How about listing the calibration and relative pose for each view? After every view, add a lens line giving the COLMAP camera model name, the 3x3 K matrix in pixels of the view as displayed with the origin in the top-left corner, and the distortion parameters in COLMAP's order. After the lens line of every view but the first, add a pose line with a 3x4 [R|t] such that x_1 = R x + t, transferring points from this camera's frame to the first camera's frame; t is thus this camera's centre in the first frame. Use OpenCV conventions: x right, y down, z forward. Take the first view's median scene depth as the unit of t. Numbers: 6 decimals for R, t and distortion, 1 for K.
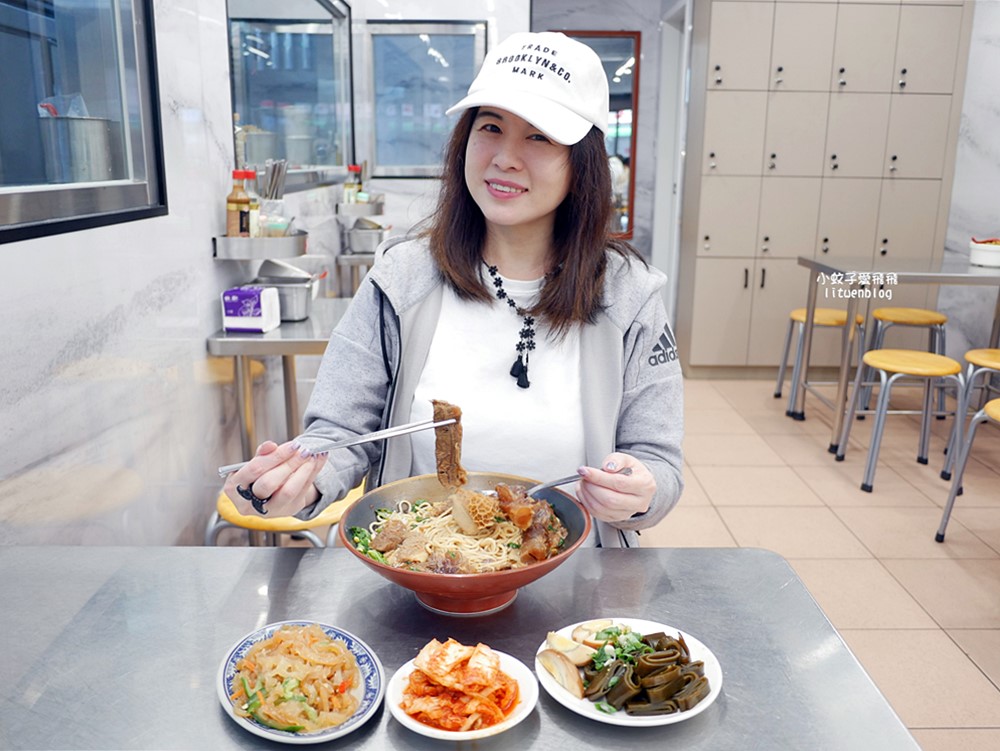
lens RADIAL K [[875.0, 0, 500.0], [0, 875.0, 375.5], [0, 0, 1]] dist [-0.069692, 0.015888]
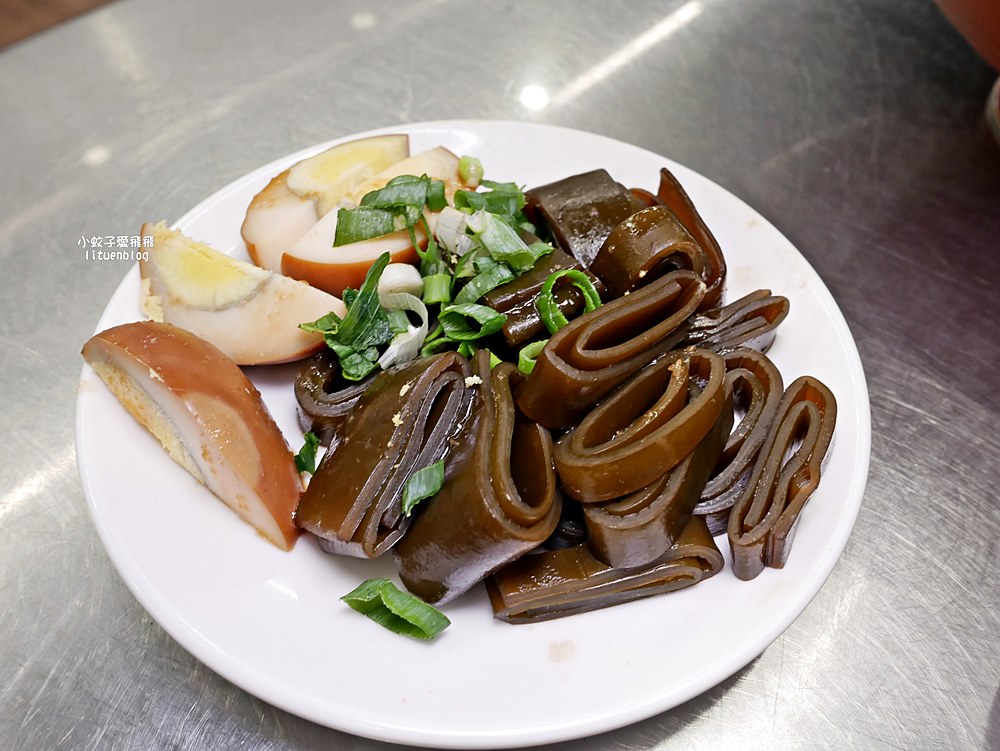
lens RADIAL K [[868.9, 0, 500.0], [0, 868.9, 375.5], [0, 0, 1]] dist [-0.064665, -0.001600]
pose [[0.977996, -0.146214, 0.148813, 0.043326], [0.028993, 0.801642, 0.597101, 0.074822], [-0.206600, -0.579647, 0.788242, 0.302413]]
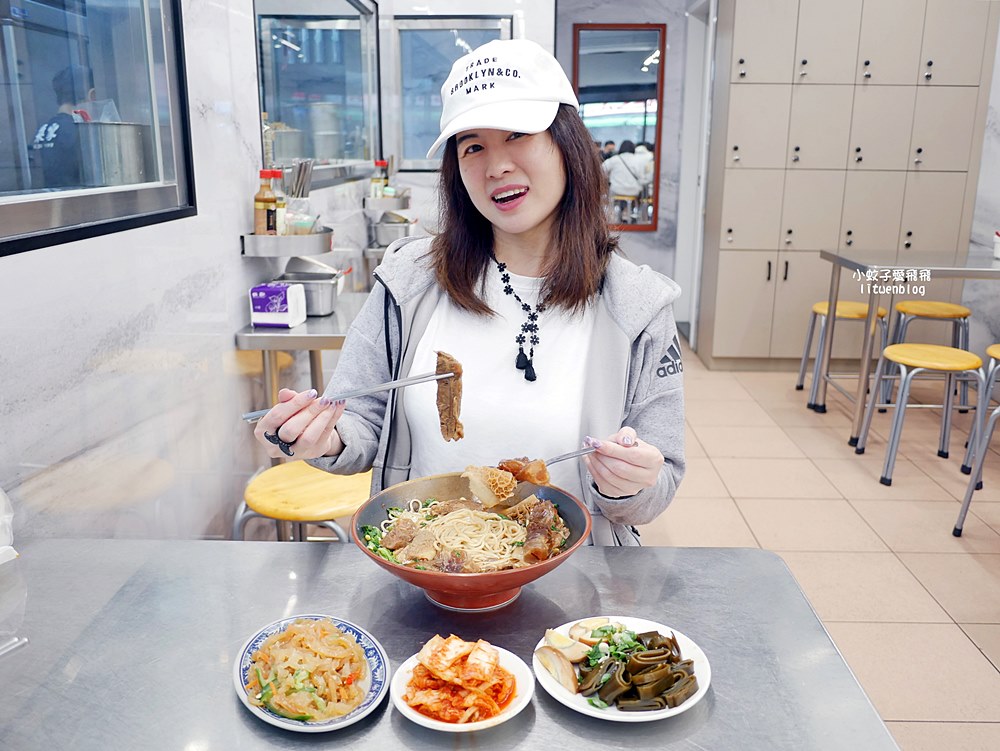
lens RADIAL K [[868.9, 0, 500.0], [0, 868.9, 375.5], [0, 0, 1]] dist [-0.064665, -0.001600]
pose [[0.999313, 0.004643, -0.036761, 0.014130], [-0.003969, 0.999823, 0.018378, -0.011905], [0.036840, -0.018220, 0.999155, -0.015333]]
